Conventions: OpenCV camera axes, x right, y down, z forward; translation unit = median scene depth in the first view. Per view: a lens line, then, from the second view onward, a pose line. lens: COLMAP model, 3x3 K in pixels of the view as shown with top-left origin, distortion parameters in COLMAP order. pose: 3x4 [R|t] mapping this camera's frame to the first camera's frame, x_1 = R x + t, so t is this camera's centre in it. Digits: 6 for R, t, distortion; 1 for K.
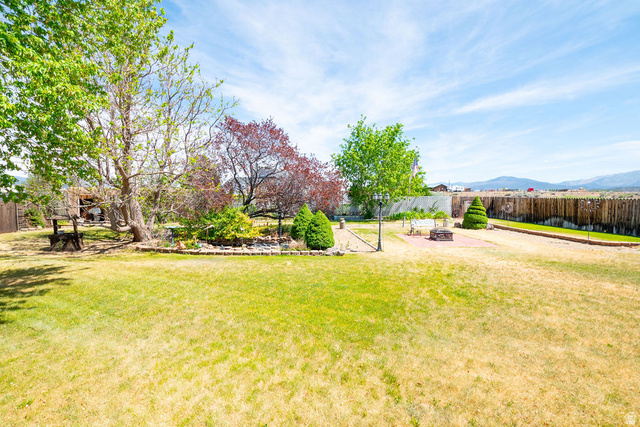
lens RADIAL K [[277.2, 0, 323.1], [0, 277.2, 213.3], [0, 0, 1]] dist [-0.044892, 0.010119]
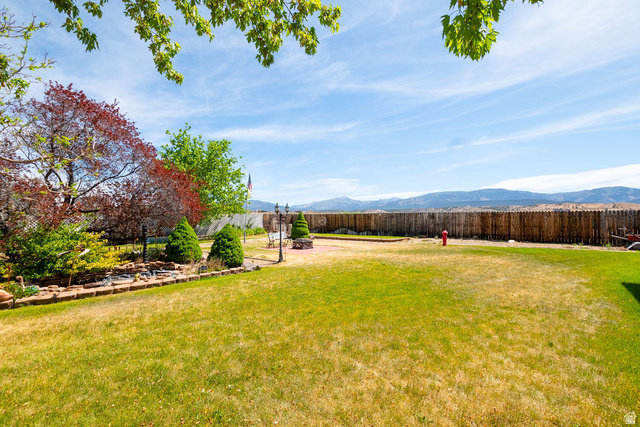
lens RADIAL K [[292.9, 0, 290.8], [0, 292.9, 212.7], [0, 0, 1]] dist [-0.024740, 0.000035]
pose [[0.695263, 0.008938, 0.718700, -0.379335], [0.053373, 0.996520, -0.064026, 0.019160], [-0.716771, 0.082874, 0.692367, 0.144094]]
